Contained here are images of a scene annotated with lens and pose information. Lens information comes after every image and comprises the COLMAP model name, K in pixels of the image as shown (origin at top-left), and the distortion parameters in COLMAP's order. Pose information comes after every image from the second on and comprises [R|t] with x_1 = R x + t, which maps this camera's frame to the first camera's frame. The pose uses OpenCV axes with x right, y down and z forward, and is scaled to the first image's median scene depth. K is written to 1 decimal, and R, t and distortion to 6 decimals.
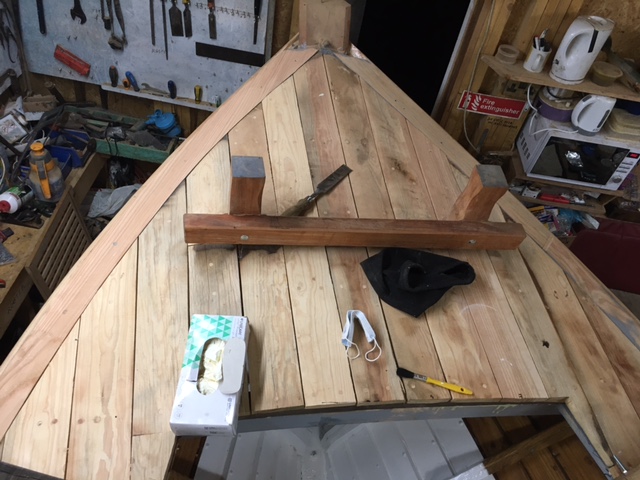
lens RADIAL K [[542.9, 0, 320.8], [0, 542.9, 241.8], [0, 0, 1]] dist [0.089161, -0.121511]
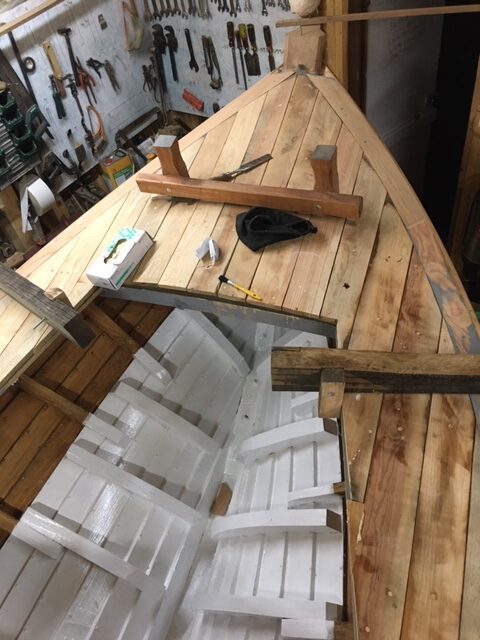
lens RADIAL K [[542.9, 0, 240.0], [0, 542.9, 320.0], [0, 0, 1]] dist [0.089161, -0.121511]
pose [[0.832582, 0.163437, -0.529240, 0.683523], [-0.152899, 0.986167, 0.064007, 0.169529], [0.532380, 0.027629, 0.846054, -0.164046]]
